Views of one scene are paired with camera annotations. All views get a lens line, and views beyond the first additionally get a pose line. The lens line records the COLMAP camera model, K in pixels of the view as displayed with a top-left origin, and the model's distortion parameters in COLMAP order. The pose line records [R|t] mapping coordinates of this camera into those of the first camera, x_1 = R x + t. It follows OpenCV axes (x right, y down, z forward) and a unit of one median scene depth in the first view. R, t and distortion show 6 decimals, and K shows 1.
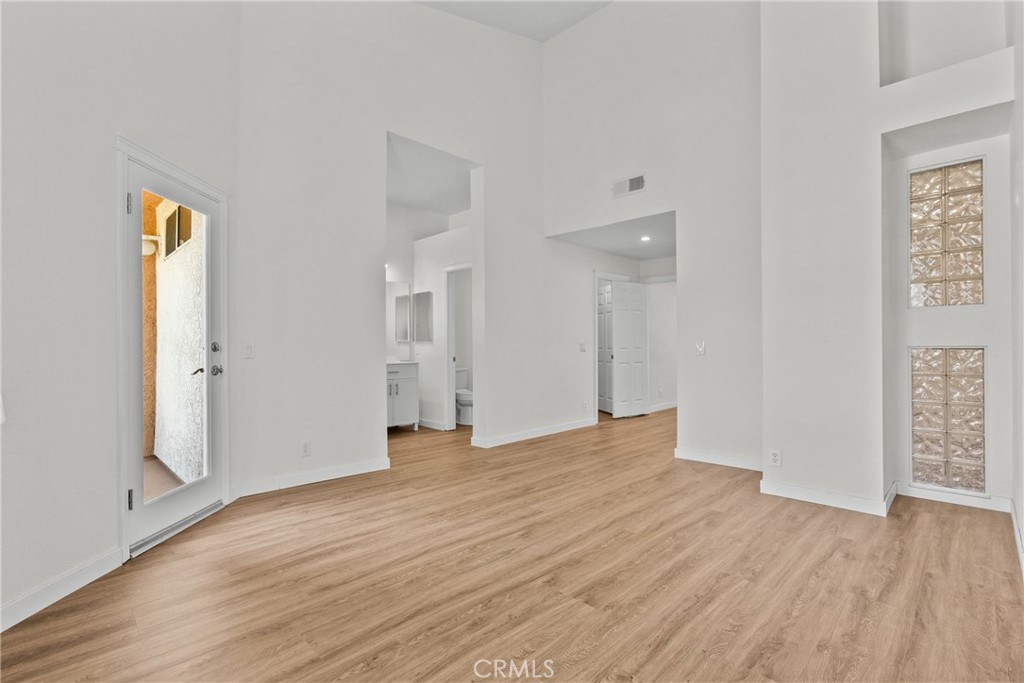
lens RADIAL K [[465.5, 0, 511.7], [0, 465.5, 343.6], [0, 0, 1]] dist [-0.003068, 0.000049]
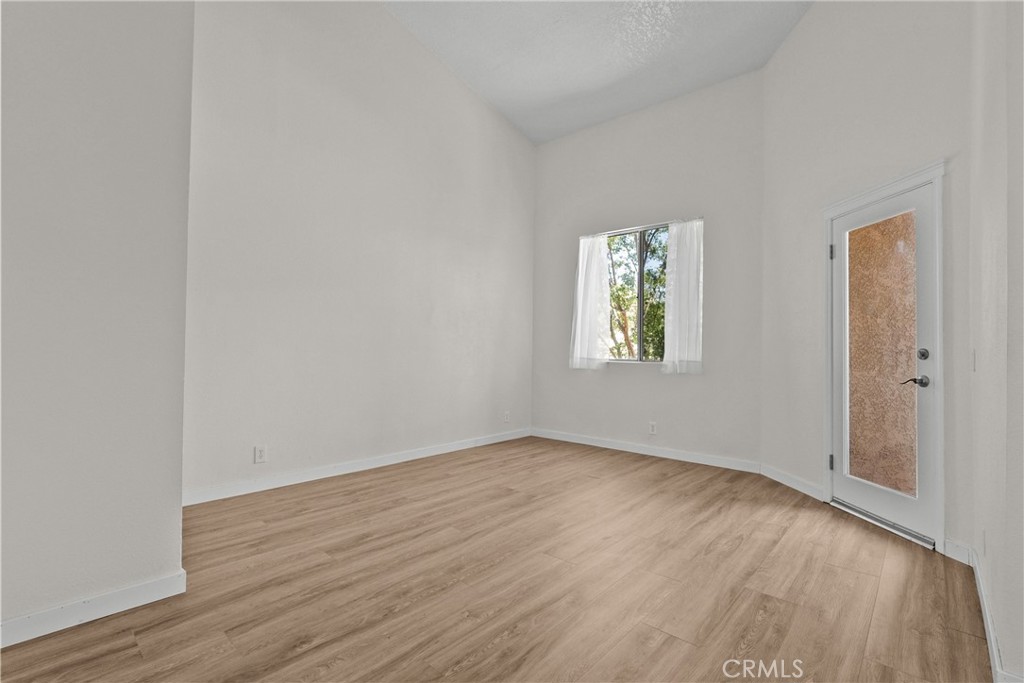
lens RADIAL K [[465.5, 0, 511.7], [0, 465.5, 343.6], [0, 0, 1]] dist [-0.003068, 0.000049]
pose [[-0.998464, -0.009274, -0.054619, 0.200663], [-0.008262, 0.999791, -0.018719, 0.012216], [0.054781, -0.018239, -0.998332, 2.129294]]
